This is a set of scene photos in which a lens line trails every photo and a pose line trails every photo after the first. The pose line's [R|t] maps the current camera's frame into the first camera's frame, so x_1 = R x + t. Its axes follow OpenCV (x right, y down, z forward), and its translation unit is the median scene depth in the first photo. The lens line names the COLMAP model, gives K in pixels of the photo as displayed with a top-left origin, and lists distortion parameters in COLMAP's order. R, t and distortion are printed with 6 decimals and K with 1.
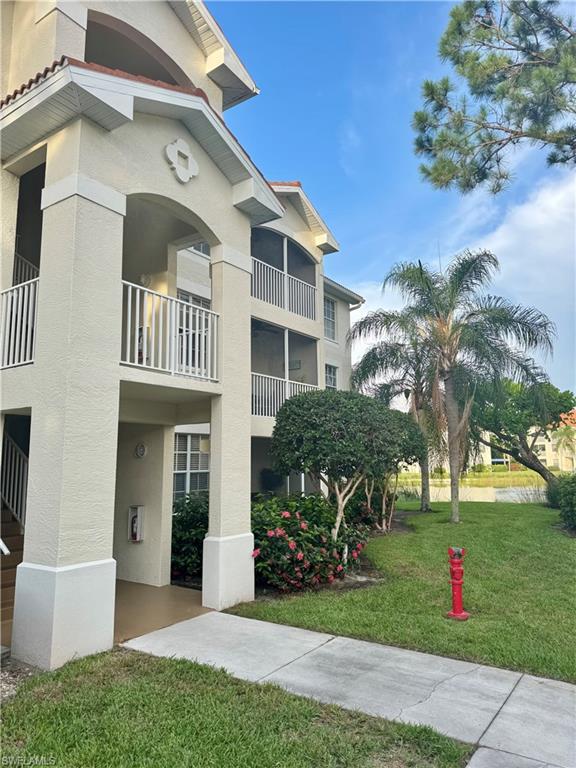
lens RADIAL K [[529.3, 0, 289.1], [0, 529.3, 390.3], [0, 0, 1]] dist [0.008547, -0.040186]
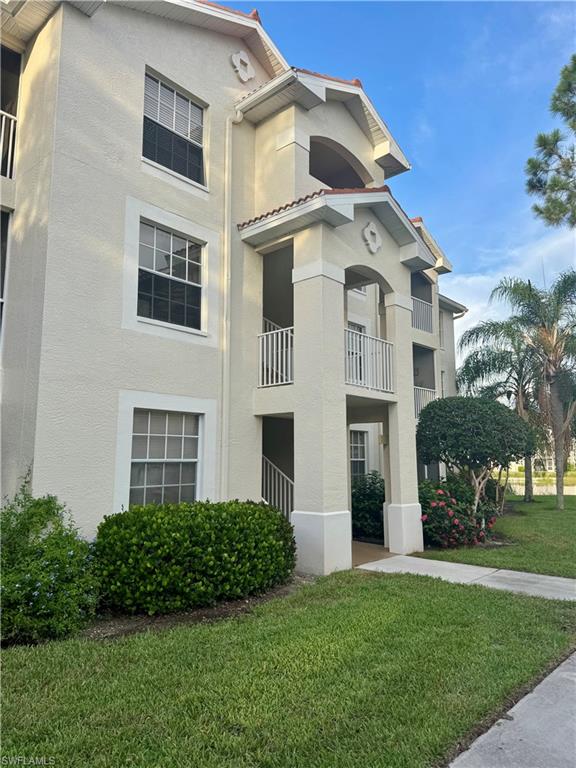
lens RADIAL K [[529.3, 0, 283.2], [0, 529.3, 387.9], [0, 0, 1]] dist [0.008547, -0.040186]
pose [[0.989368, -0.003452, -0.145392, -0.181787], [0.003871, 0.999989, 0.002601, -0.028712], [0.145382, -0.003136, 0.989371, -0.335709]]
